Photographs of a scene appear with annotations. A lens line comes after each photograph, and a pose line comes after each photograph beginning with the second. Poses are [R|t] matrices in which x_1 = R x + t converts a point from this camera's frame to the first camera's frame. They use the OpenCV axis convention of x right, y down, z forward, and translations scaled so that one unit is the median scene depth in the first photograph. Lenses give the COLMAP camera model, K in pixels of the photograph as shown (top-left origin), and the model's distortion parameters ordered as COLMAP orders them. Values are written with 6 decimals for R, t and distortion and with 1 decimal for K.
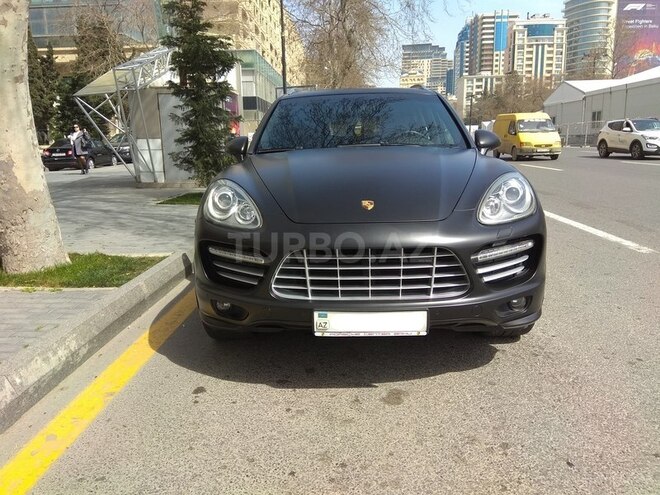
lens RADIAL K [[508.7, 0, 325.7], [0, 508.7, 243.8], [0, 0, 1]] dist [0.093353, -0.136305]
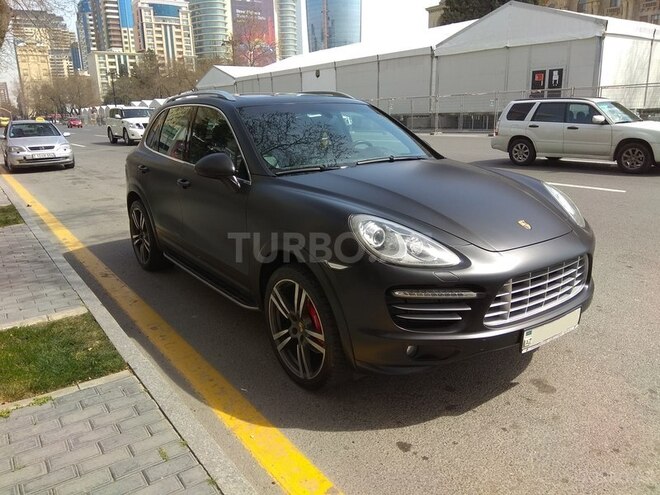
lens RADIAL K [[508.7, 0, 325.7], [0, 508.7, 243.8], [0, 0, 1]] dist [0.093353, -0.136305]
pose [[0.790279, -0.153363, 0.593244, -0.601301], [0.130614, 0.988083, 0.081441, -0.118904], [-0.598664, 0.013125, 0.800893, 0.239657]]
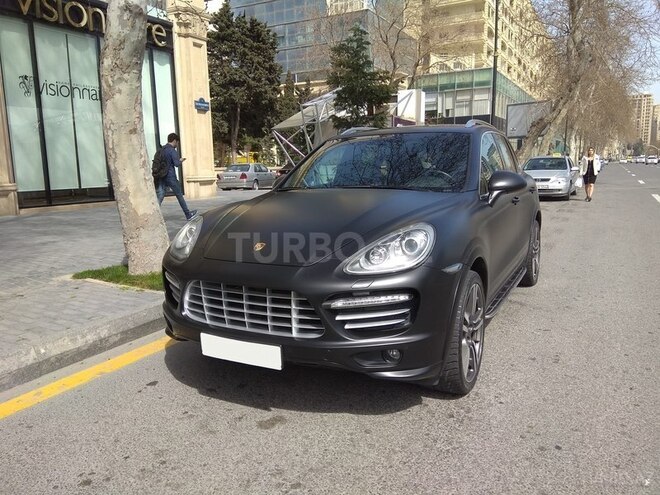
lens RADIAL K [[508.7, 0, 325.7], [0, 508.7, 243.8], [0, 0, 1]] dist [0.093353, -0.136305]
pose [[0.894021, 0.072236, -0.442163, 0.467771], [-0.087213, 0.996097, -0.013605, -0.051851], [0.439454, 0.050726, 0.896832, 0.030774]]
